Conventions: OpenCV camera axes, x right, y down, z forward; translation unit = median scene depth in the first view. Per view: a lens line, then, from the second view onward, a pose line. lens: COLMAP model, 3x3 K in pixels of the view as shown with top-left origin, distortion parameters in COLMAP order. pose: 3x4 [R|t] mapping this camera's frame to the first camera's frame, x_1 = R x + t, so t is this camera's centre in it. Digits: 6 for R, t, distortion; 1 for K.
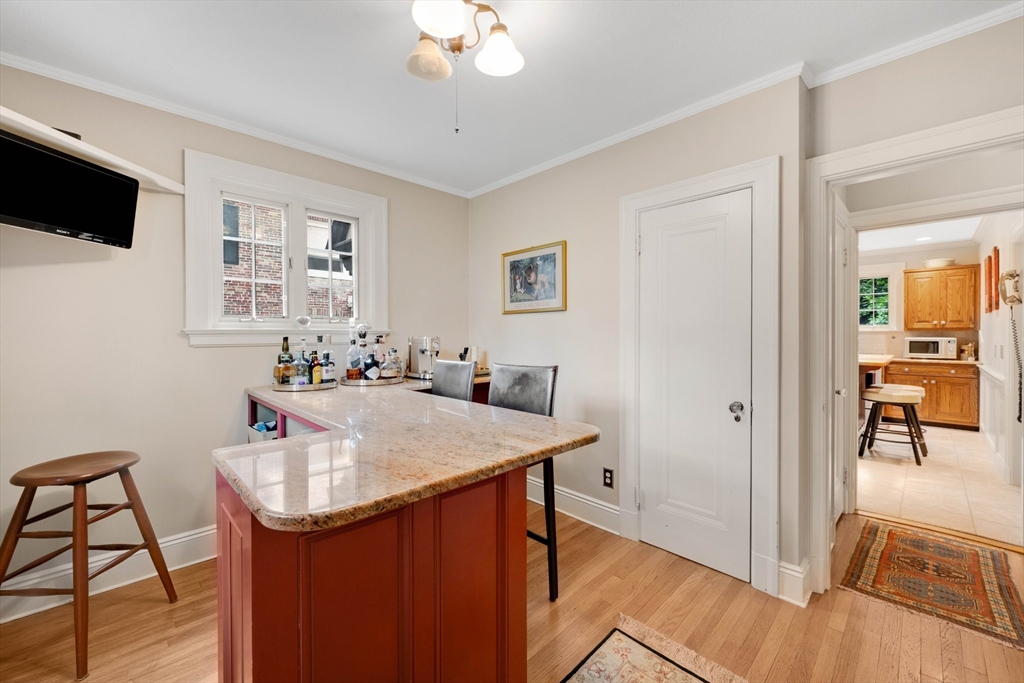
lens RADIAL K [[412.4, 0, 506.5], [0, 412.4, 340.0], [0, 0, 1]] dist [0.000830, -0.000427]
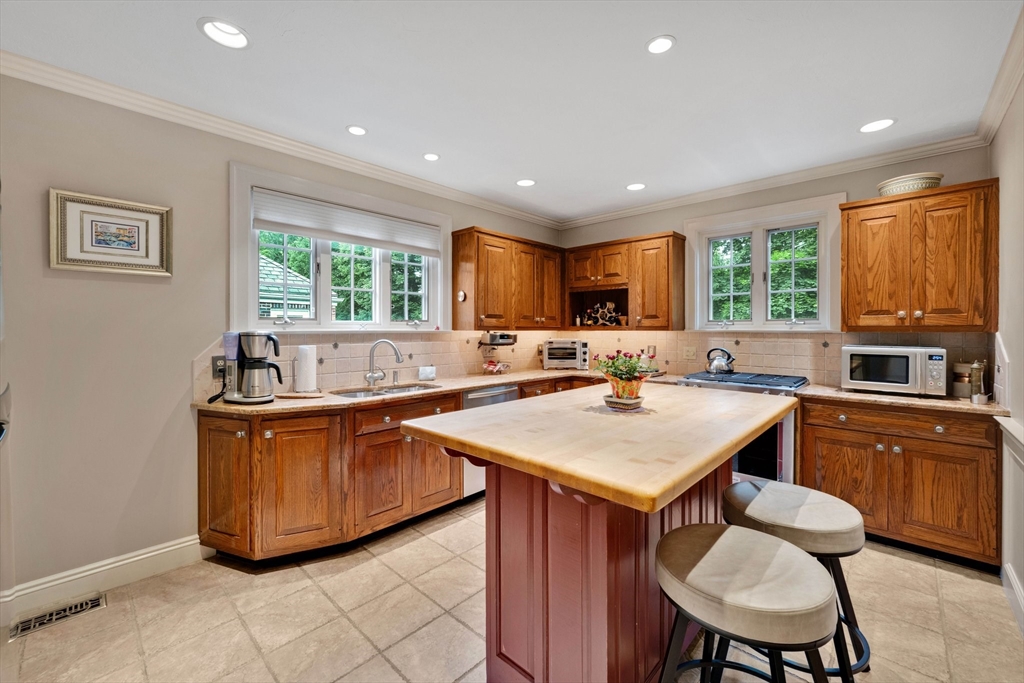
lens RADIAL K [[412.4, 0, 540.1], [0, 412.4, 333.7], [0, 0, 1]] dist [0.000830, -0.000427]
pose [[0.997905, -0.000066, 0.064701, 0.624928], [0.000370, 0.999989, -0.004673, -0.019108], [-0.064700, 0.004688, 0.997894, 0.584199]]
